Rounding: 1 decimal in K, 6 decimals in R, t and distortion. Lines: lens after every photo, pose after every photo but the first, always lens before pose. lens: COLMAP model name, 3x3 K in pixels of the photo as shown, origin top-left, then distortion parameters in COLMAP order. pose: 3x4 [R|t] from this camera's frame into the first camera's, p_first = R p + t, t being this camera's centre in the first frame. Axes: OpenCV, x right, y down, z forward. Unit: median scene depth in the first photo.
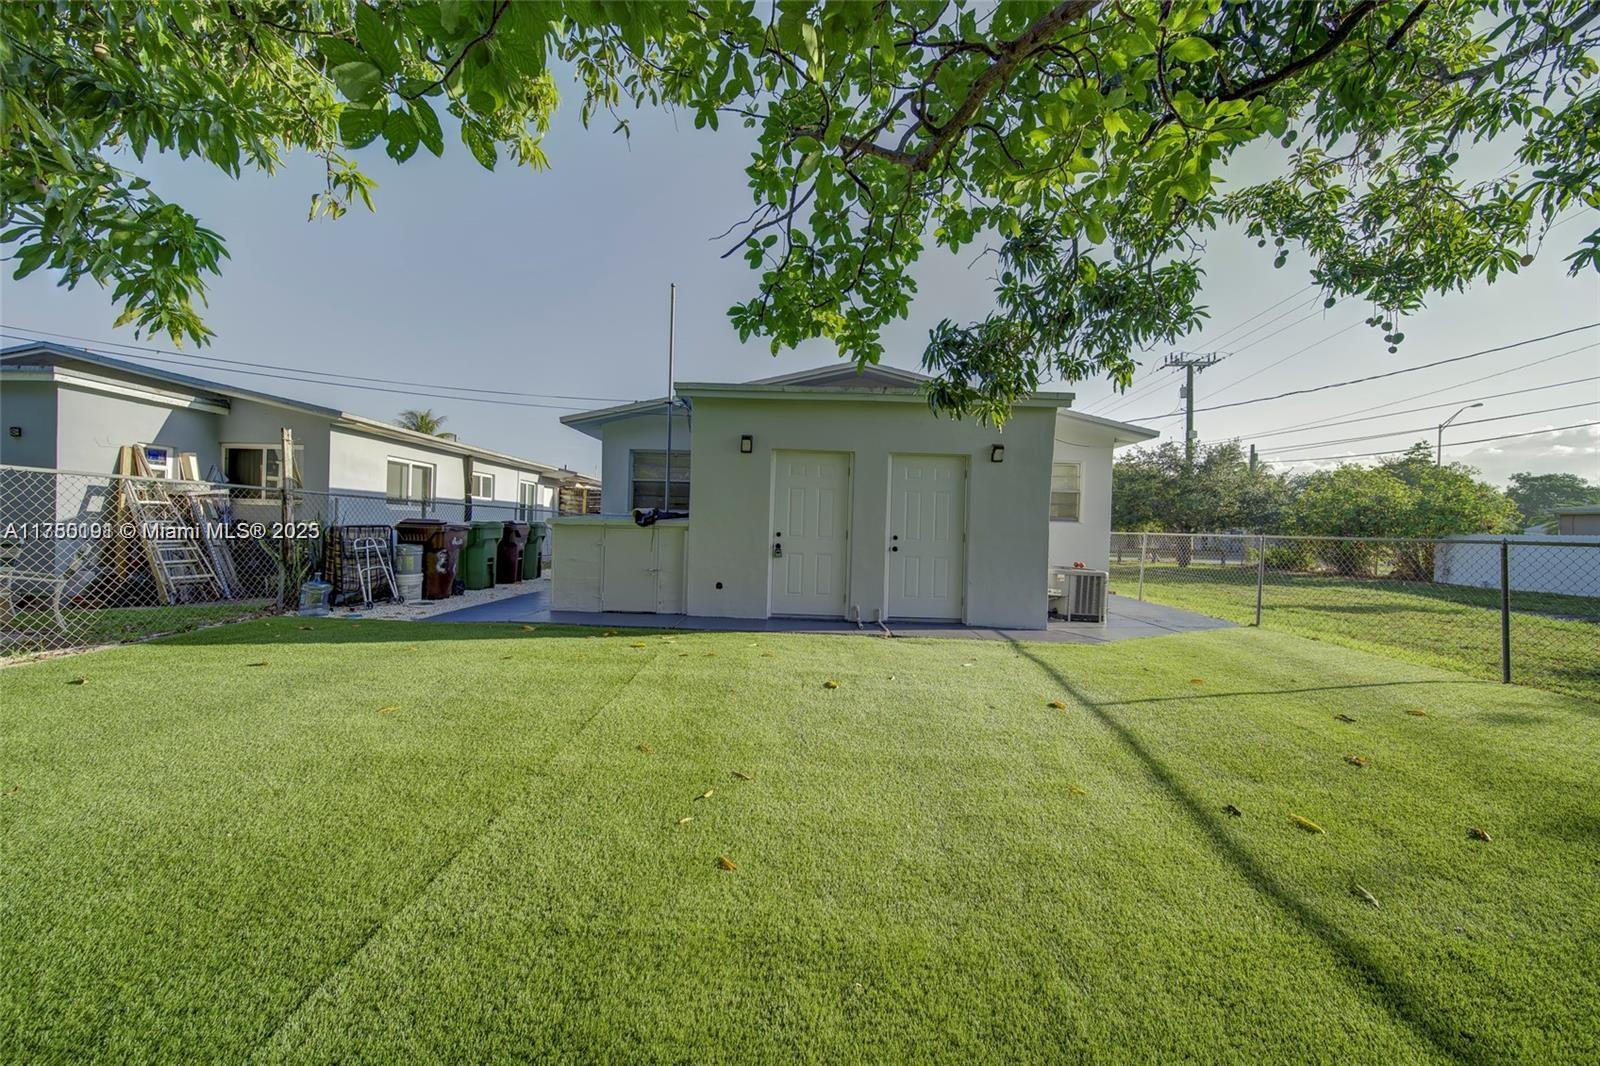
lens RADIAL K [[570.0, 0, 794.5], [0, 570.0, 527.4], [0, 0, 1]] dist [-0.000469, -0.000455]
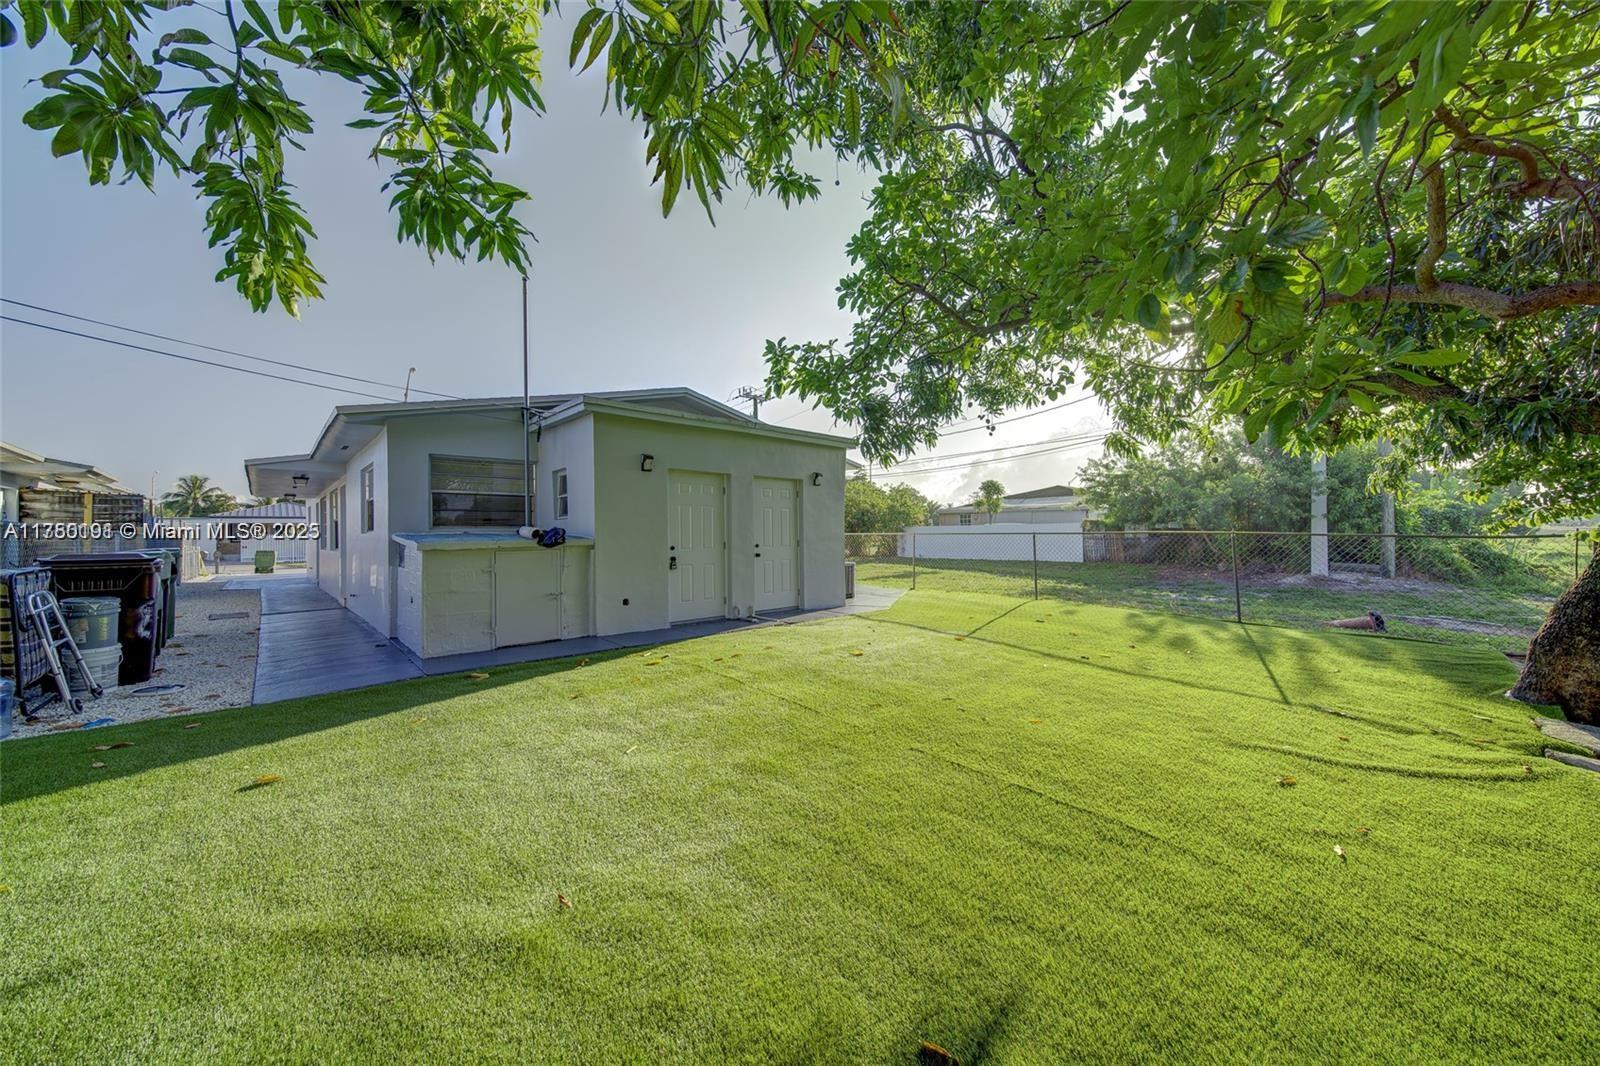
lens RADIAL K [[570.0, 0, 803.9], [0, 570.0, 534.1], [0, 0, 1]] dist [-0.000469, -0.000455]
pose [[0.721518, -0.036133, 0.691452, -0.548512], [0.030203, 0.999329, 0.020705, -0.027328], [-0.691737, 0.005945, 0.722125, 0.044703]]
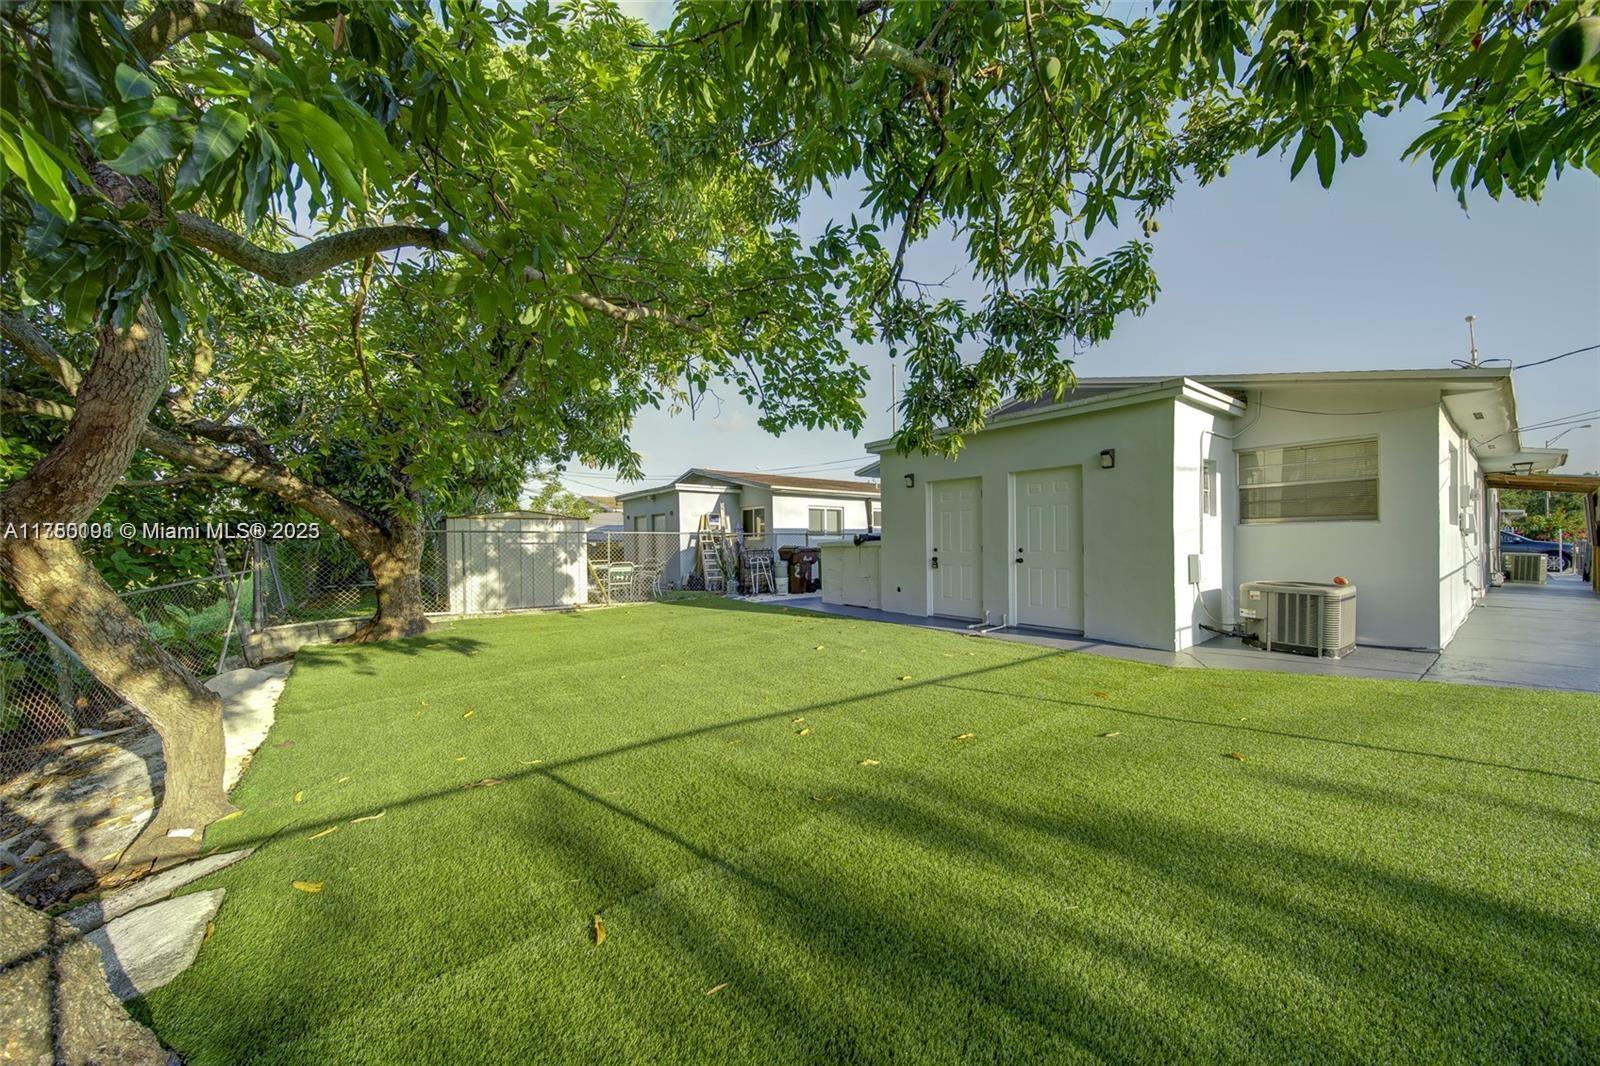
lens RADIAL K [[570.0, 0, 802.6], [0, 570.0, 542.2], [0, 0, 1]] dist [-0.000469, -0.000455]
pose [[0.607844, -0.034161, -0.793321, 0.723746], [0.031471, 0.999326, -0.018918, 0.009069], [0.793432, -0.013467, 0.608509, 0.011474]]
